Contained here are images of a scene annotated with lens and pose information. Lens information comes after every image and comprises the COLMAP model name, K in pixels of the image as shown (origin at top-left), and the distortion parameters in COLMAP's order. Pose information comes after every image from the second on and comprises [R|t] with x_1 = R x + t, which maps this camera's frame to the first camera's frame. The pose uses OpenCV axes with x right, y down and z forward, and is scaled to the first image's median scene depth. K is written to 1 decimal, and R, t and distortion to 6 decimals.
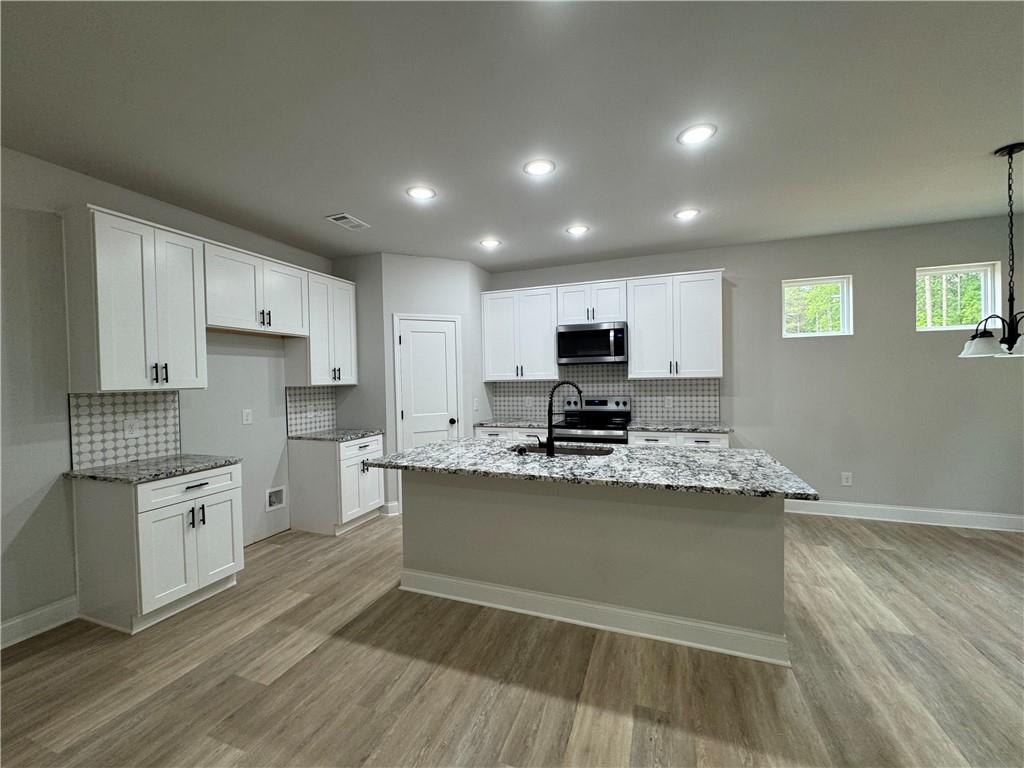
lens RADIAL K [[409.4, 0, 510.8], [0, 409.4, 385.2], [0, 0, 1]] dist [-0.003240, 0.000327]
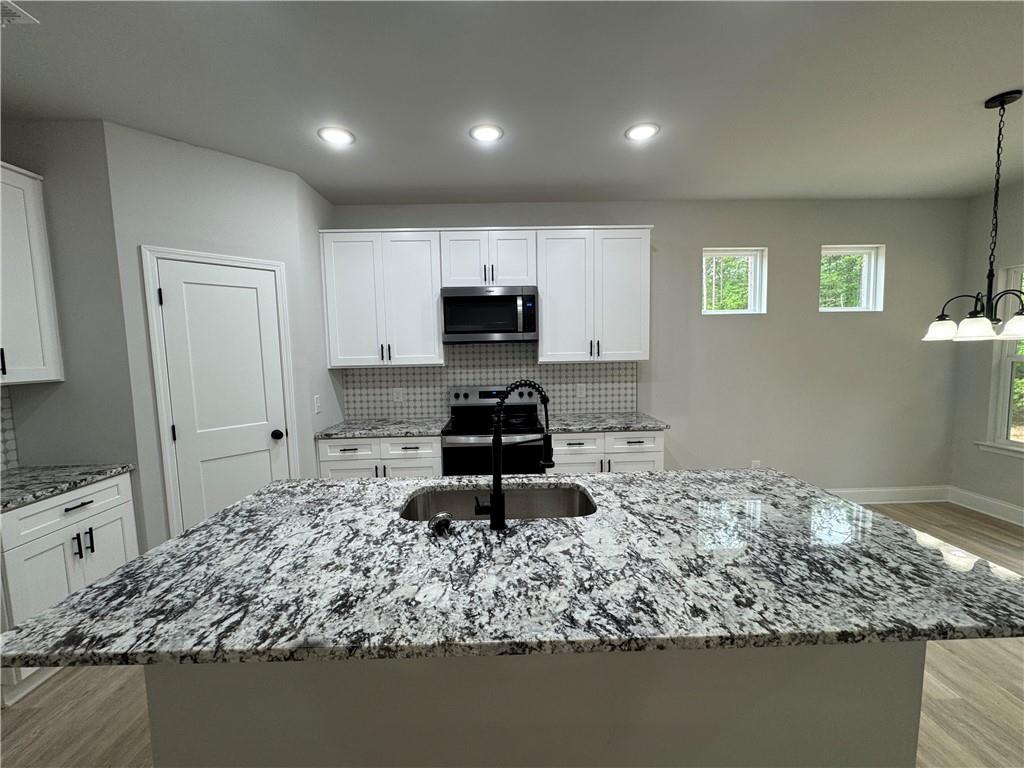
lens RADIAL K [[408.6, 0, 512.0], [0, 408.6, 384.0], [0, 0, 1]] dist [-0.001801, -0.000100]
pose [[0.927457, -0.031671, 0.372587, -0.044661], [0.010254, 0.998186, 0.059325, -0.023210], [-0.373790, -0.051201, 0.926099, 0.329528]]
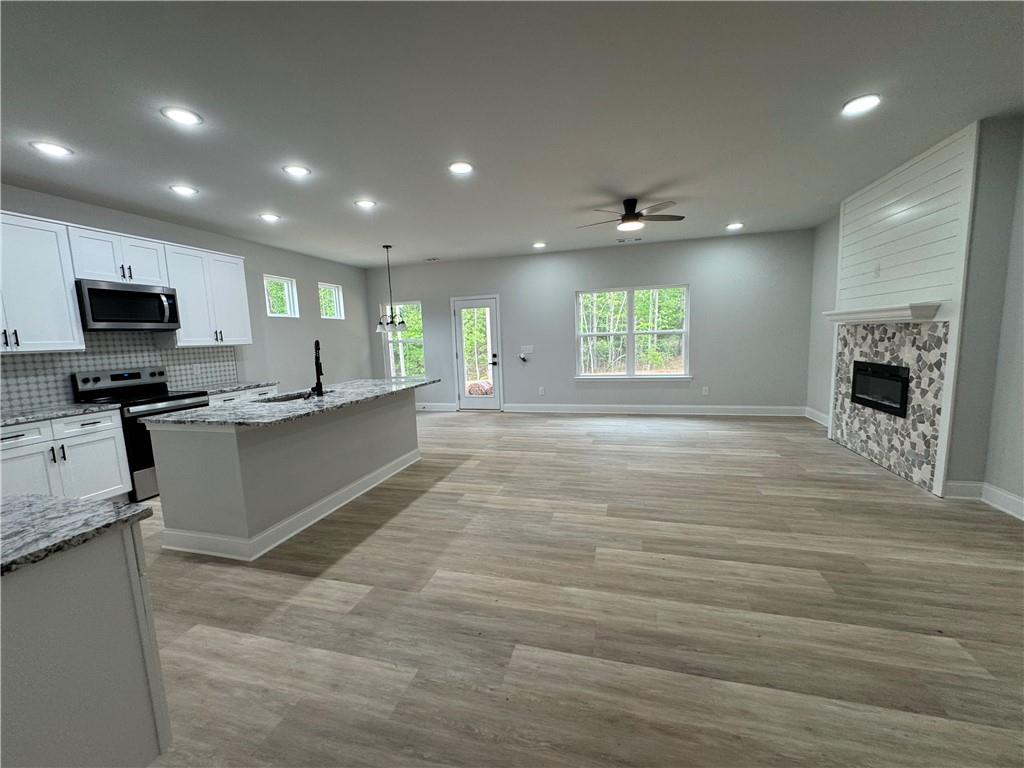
lens RADIAL K [[409.4, 0, 510.8], [0, 409.4, 385.2], [0, 0, 1]] dist [-0.003240, 0.000327]
pose [[-0.082141, -0.098282, 0.991763, -0.801218], [0.056311, 0.993078, 0.103076, 0.020429], [-0.995029, 0.064314, -0.076038, 0.296044]]
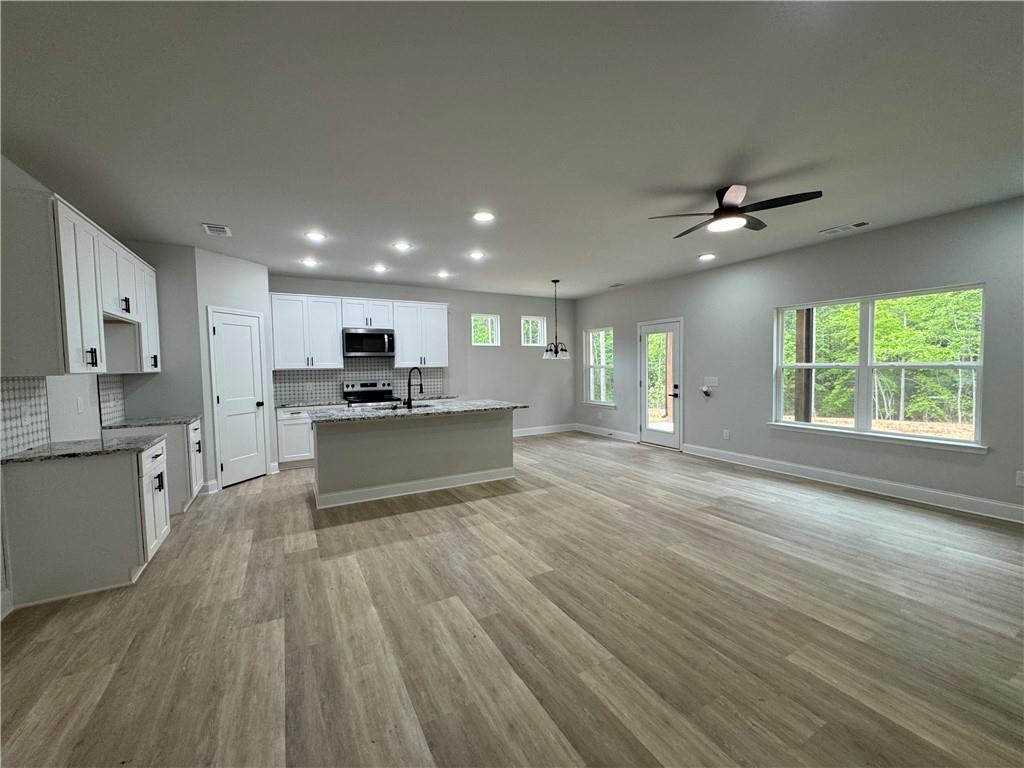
lens RADIAL K [[409.4, 0, 510.8], [0, 409.4, 385.2], [0, 0, 1]] dist [-0.003240, 0.000327]
pose [[0.649641, -0.027791, 0.759733, -0.605853], [0.015872, 0.999610, 0.022993, 0.021646], [-0.760075, -0.002879, 0.649829, -0.310839]]
